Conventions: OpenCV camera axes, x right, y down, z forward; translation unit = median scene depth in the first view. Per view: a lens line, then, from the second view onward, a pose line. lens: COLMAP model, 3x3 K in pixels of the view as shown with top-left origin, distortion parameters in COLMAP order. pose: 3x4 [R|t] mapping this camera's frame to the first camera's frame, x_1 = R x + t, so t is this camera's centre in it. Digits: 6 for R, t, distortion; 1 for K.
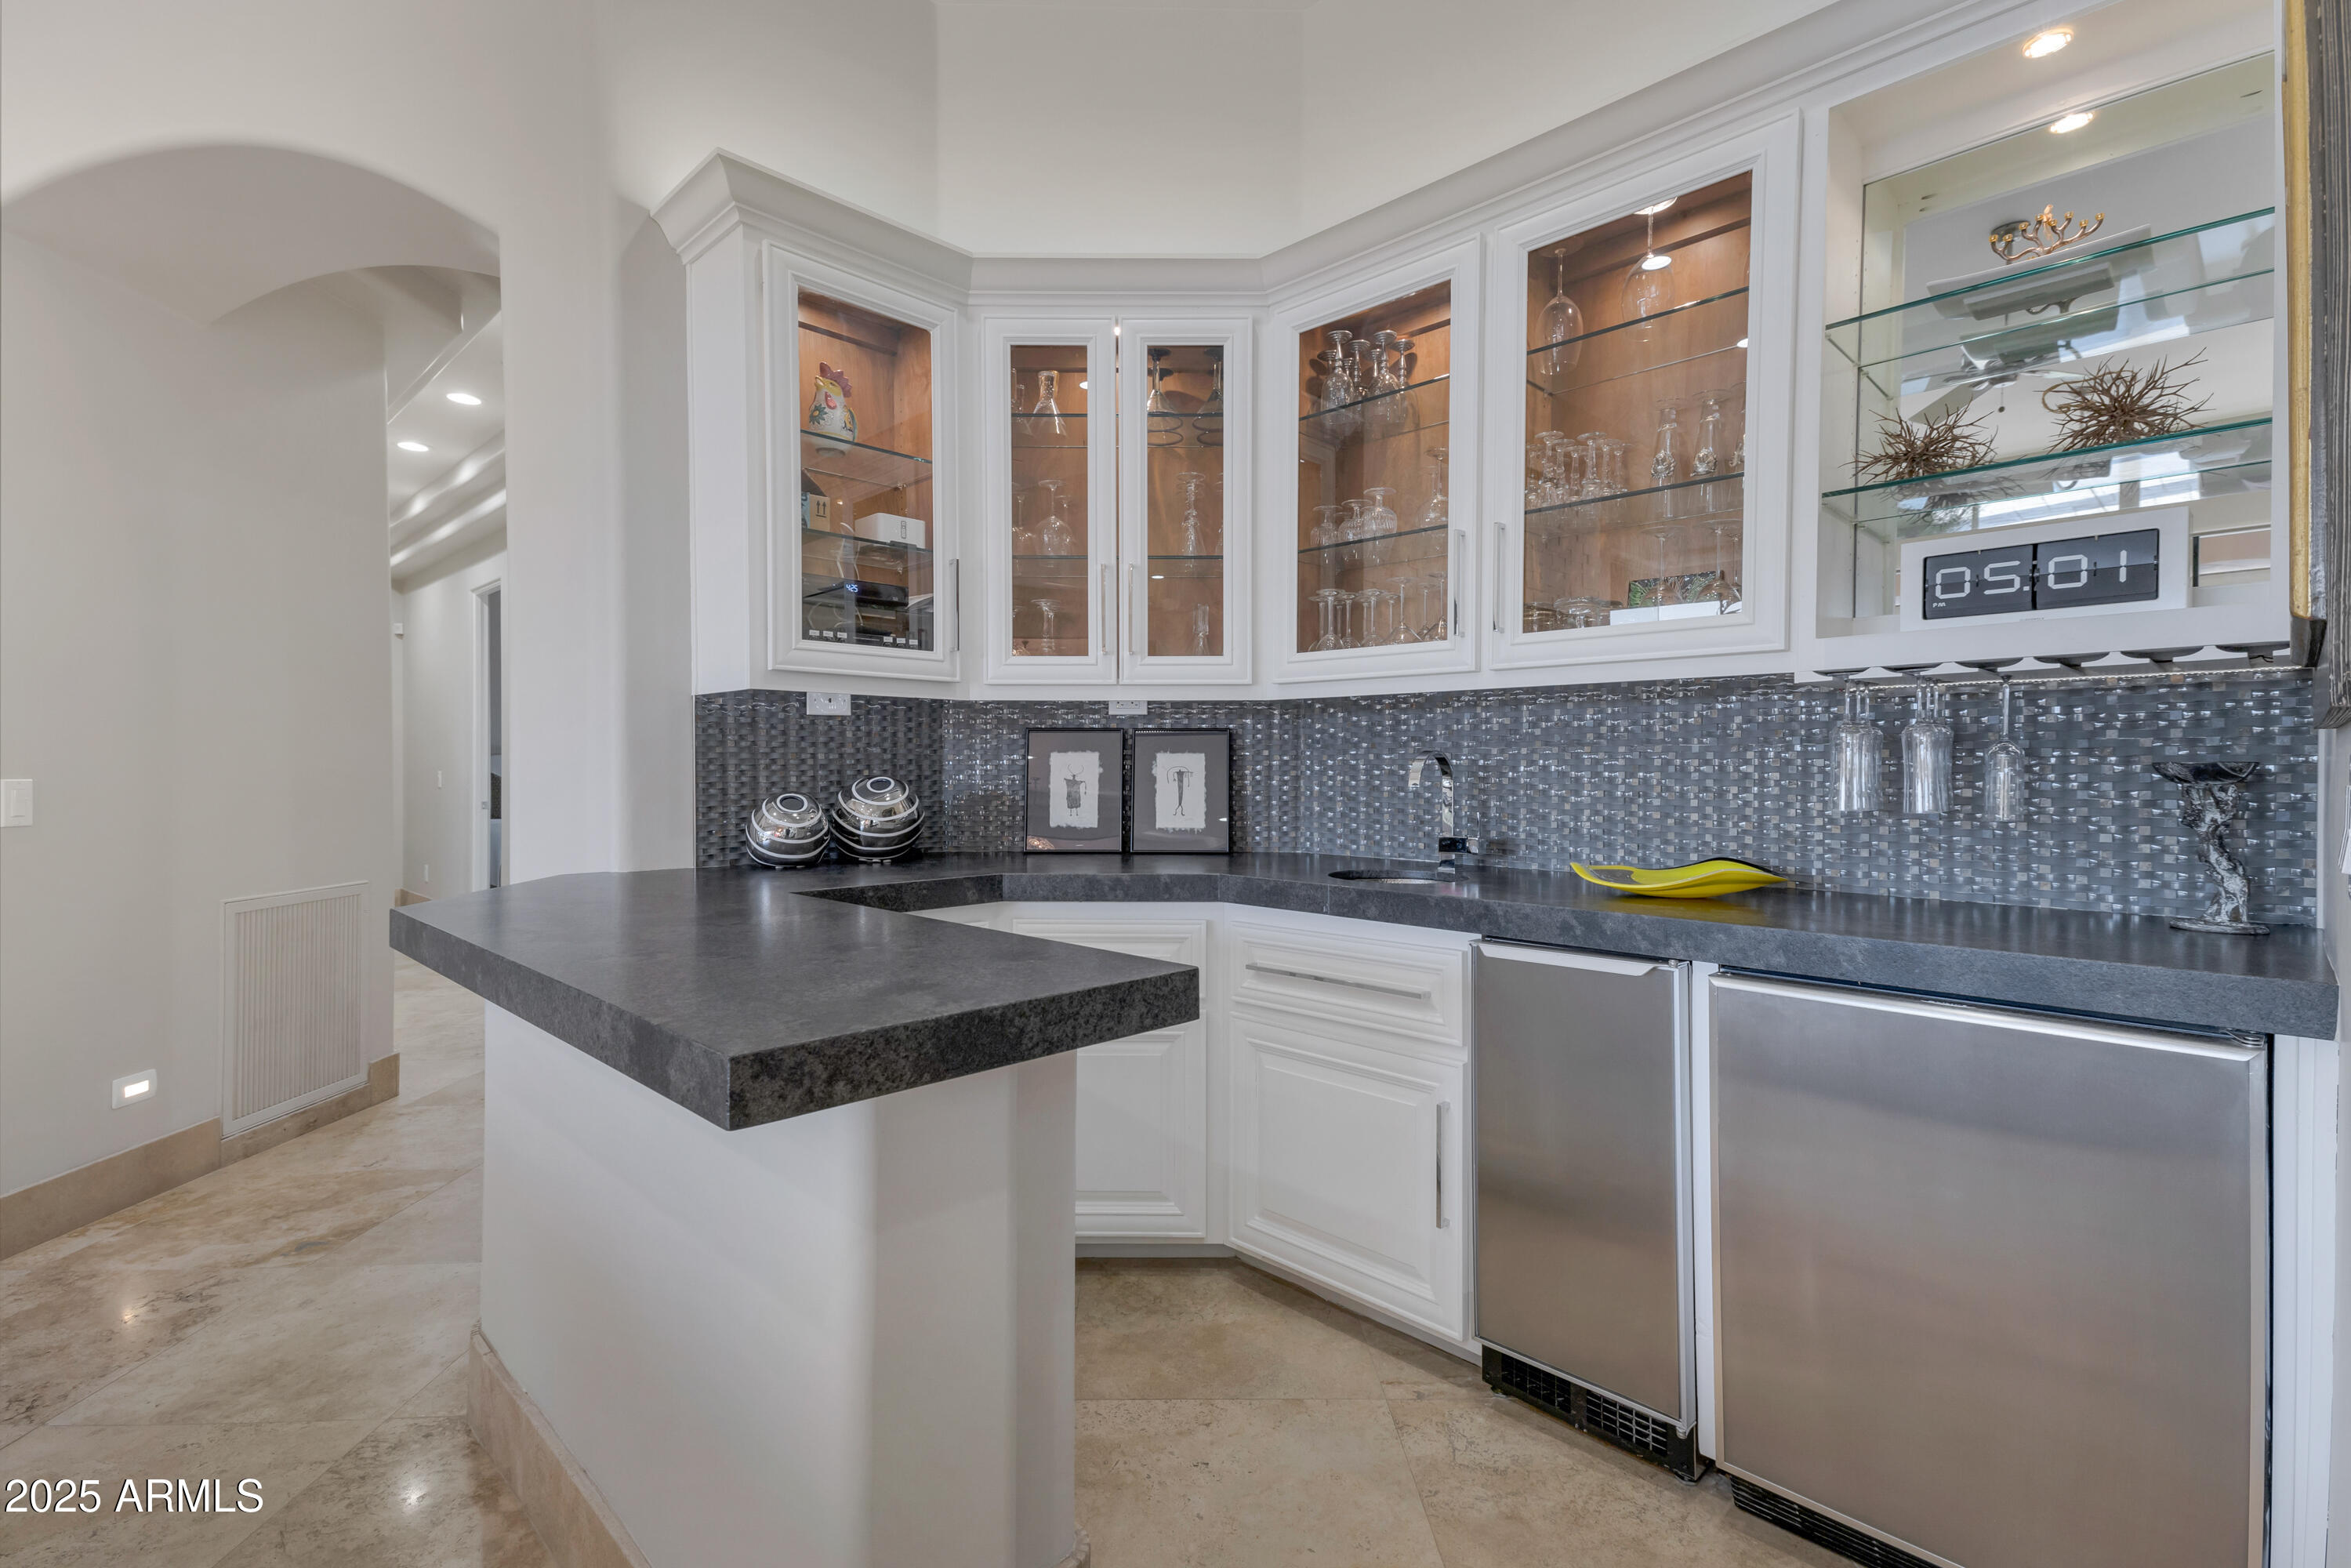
lens RADIAL K [[1102.4, 0, 1175.5], [0, 1102.4, 784.0], [0, 0, 1]] dist [0.031518, -0.000494]
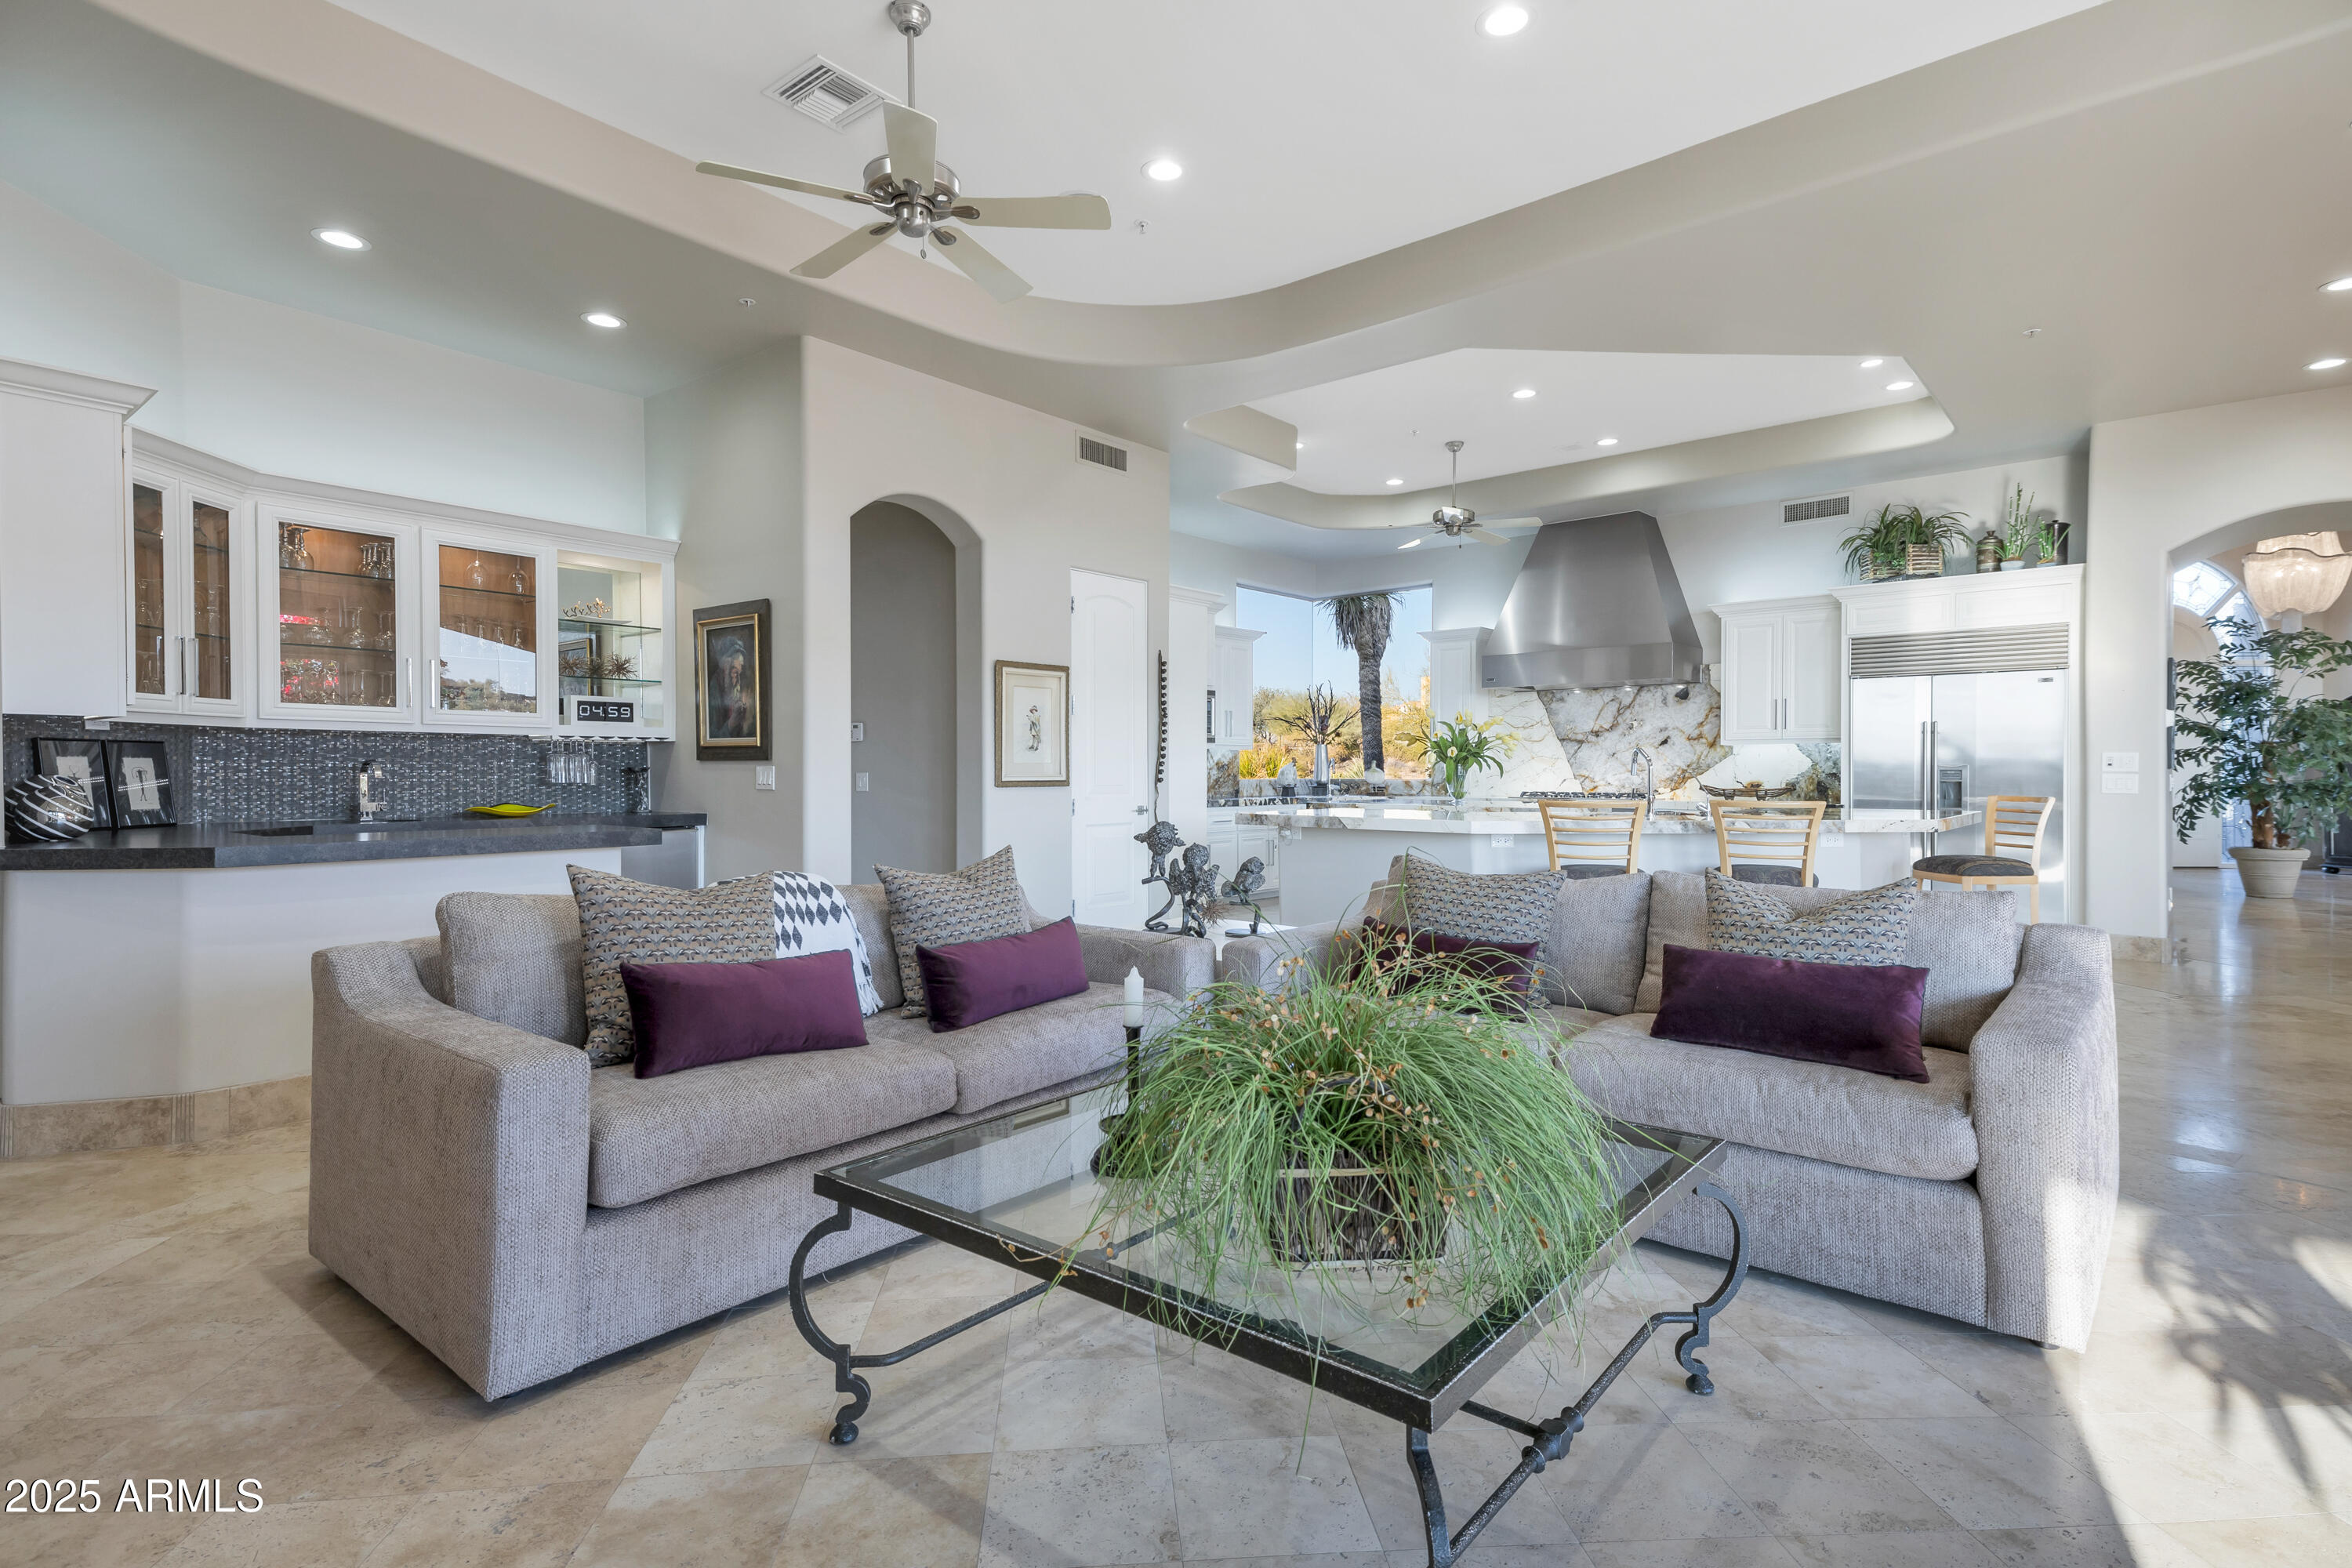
lens RADIAL K [[1157.5, 0, 1179.2], [0, 1157.5, 773.2], [0, 0, 1]] dist [0.029118, 0.000204]
pose [[-0.069261, -0.002387, 0.997596, -1.835146], [0.008504, 0.999959, 0.002983, 0.000054], [-0.997562, 0.008690, -0.069238, -0.291370]]
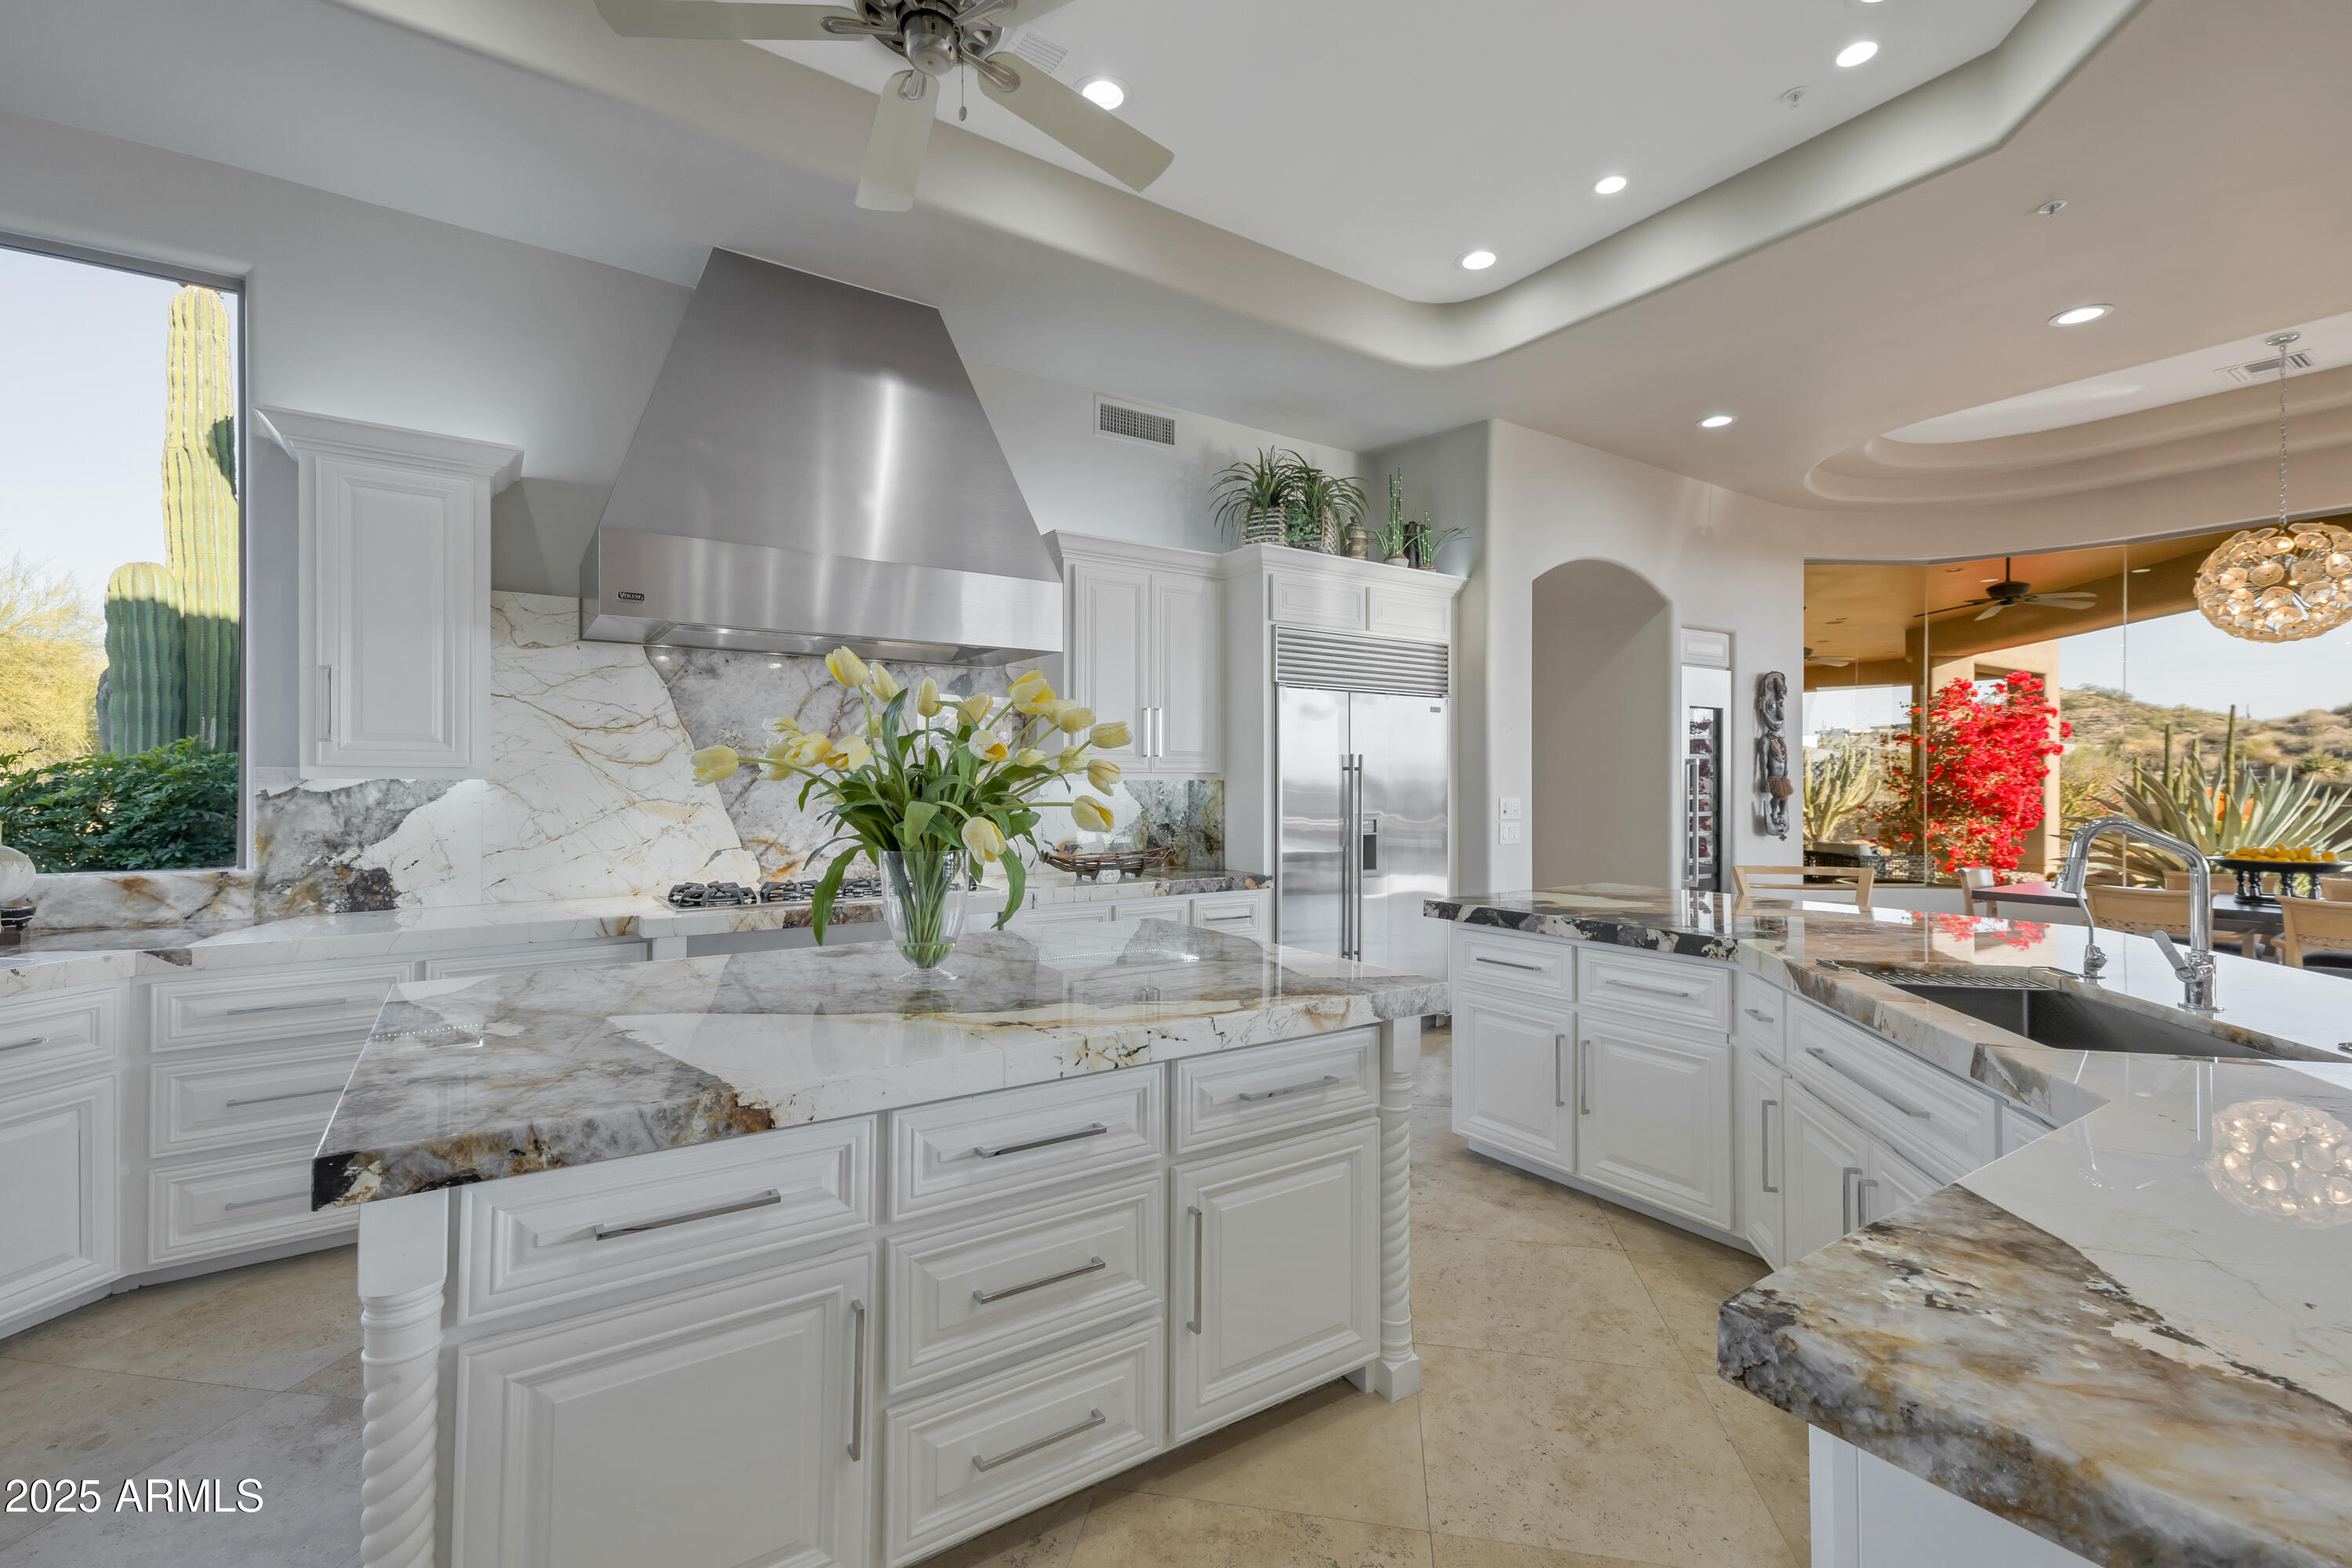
lens RADIAL K [[995.6, 0, 1176.0], [0, 995.6, 784.0], [0, 0, 1]] dist [0.021321, -0.000001]
pose [[-0.981774, 0.000232, 0.190054, 0.837136], [0.002030, 0.999955, 0.009268, -0.065245], [-0.190043, 0.009485, -0.981730, -0.496842]]
